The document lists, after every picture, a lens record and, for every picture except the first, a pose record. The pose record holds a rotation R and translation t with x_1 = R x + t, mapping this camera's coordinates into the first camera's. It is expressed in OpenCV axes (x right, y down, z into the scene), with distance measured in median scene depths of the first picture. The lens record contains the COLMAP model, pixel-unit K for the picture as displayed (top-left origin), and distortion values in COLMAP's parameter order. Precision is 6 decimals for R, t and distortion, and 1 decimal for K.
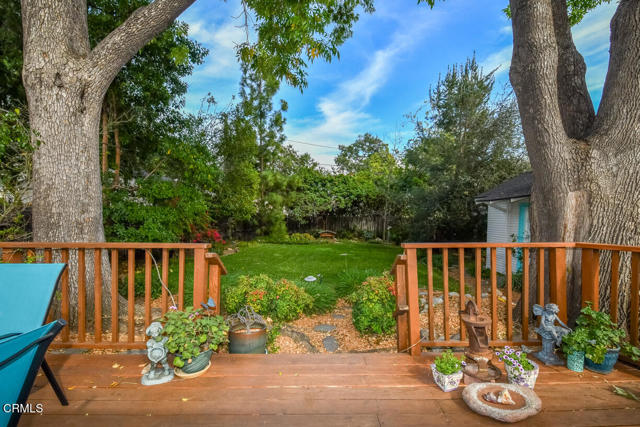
lens RADIAL K [[298.4, 0, 321.6], [0, 298.4, 222.9], [0, 0, 1]] dist [-0.001417, -0.000258]
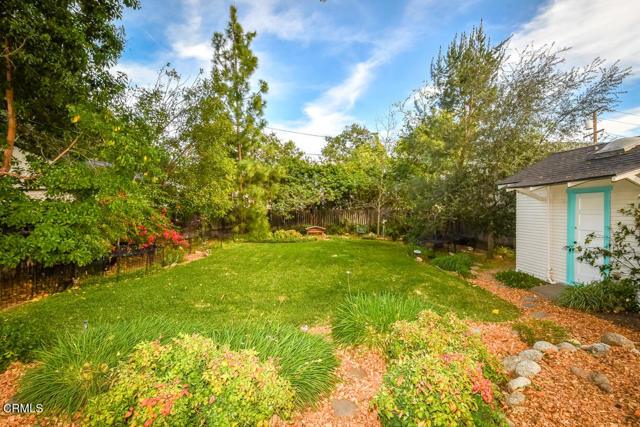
lens RADIAL K [[272.9, 0, 338.6], [0, 272.9, 214.3], [0, 0, 1]] dist [0.027370, -0.000578]
pose [[0.994068, -0.021273, 0.106658, 0.000771], [0.021688, 0.999761, -0.002738, -0.005871], [-0.106574, 0.005035, 0.994292, 0.165844]]
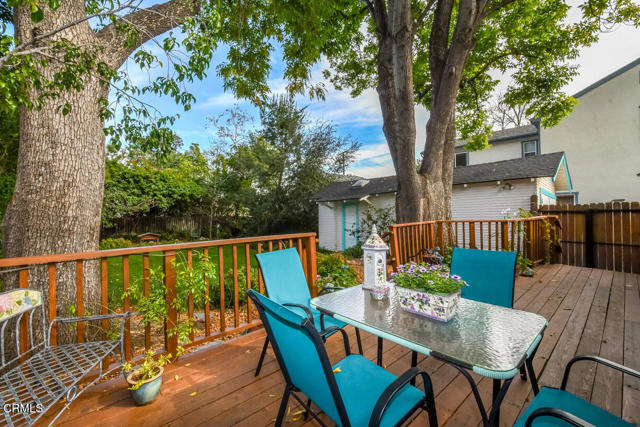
lens RADIAL K [[311.0, 0, 314.4], [0, 311.0, 214.0], [0, 0, 1]] dist [-0.011147, -0.001137]
pose [[0.716956, -0.024928, 0.696673, -0.254484], [0.043800, 0.998997, -0.009330, -0.000966], [-0.695741, 0.037203, 0.717328, -0.015565]]
